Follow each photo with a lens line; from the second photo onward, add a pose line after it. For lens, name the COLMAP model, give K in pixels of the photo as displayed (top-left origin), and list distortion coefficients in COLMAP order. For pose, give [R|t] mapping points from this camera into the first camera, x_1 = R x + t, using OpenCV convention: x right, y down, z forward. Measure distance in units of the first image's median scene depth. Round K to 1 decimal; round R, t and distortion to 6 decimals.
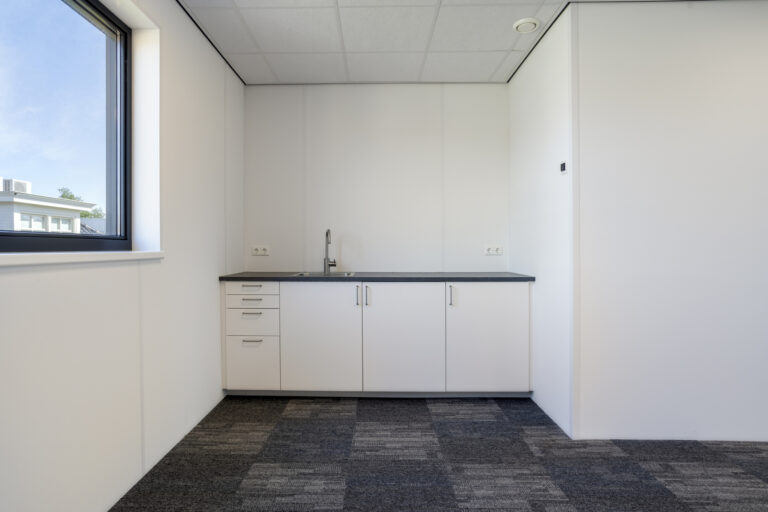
lens RADIAL K [[427.2, 0, 382.6], [0, 427.2, 251.1], [0, 0, 1]] dist [0.005518, 0.005672]
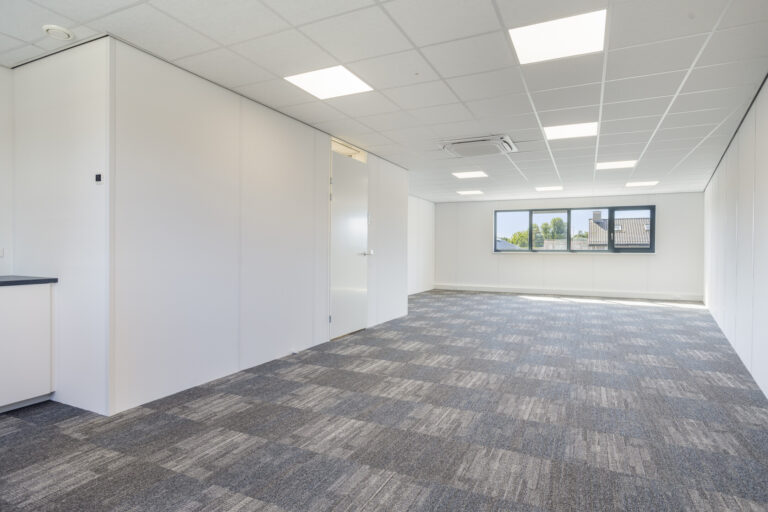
lens RADIAL K [[427.2, 0, 383.3], [0, 427.2, 254.8], [0, 0, 1]] dist [0.005518, 0.005672]
pose [[0.413886, -0.000063, 0.910329, -0.322440], [-0.003818, 0.999991, 0.001805, -0.000105], [-0.910321, -0.004223, 0.413882, -0.158768]]
